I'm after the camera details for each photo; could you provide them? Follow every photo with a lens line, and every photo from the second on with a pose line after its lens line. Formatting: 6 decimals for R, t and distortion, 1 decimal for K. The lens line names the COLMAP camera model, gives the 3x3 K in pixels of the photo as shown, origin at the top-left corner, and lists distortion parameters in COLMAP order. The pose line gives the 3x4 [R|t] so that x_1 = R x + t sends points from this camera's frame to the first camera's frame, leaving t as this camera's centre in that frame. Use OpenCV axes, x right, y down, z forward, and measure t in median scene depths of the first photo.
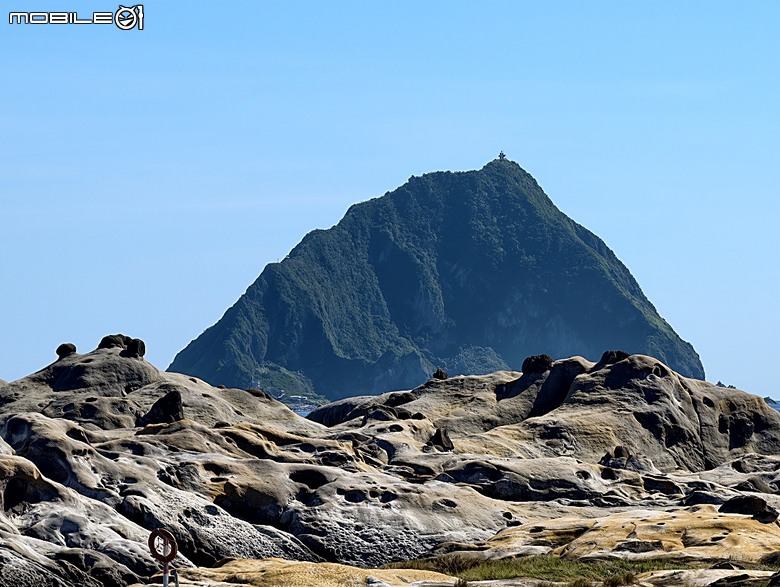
lens RADIAL K [[5394.9, 0, 390.4], [0, 5394.9, 293.5], [0, 0, 1]] dist [0.353055, 0.000000]
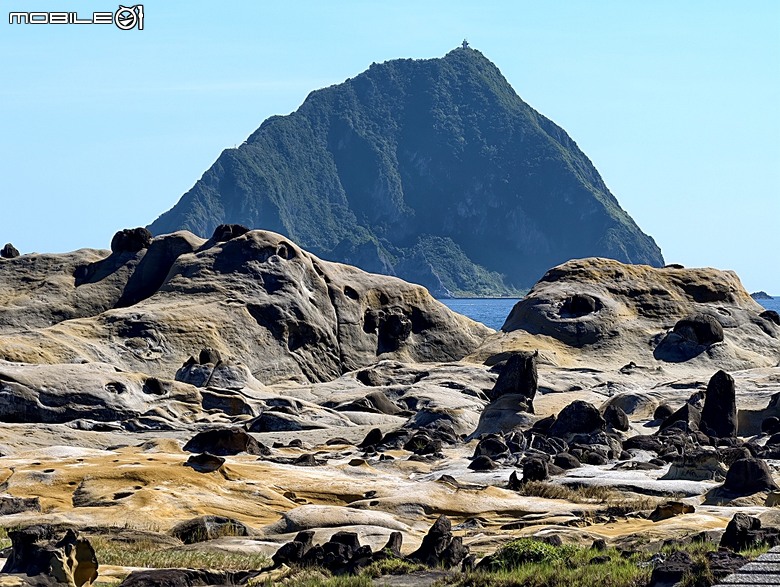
lens RADIAL K [[5394.9, 0, 389.6], [0, 5394.9, 293.8], [0, 0, 1]] dist [0.353055, 0.000000]
pose [[0.999853, 0.016449, 0.004740, 0.060629], [-0.016543, 0.999654, 0.020455, 0.004364], [-0.004402, -0.020530, 0.999780, 0.227197]]
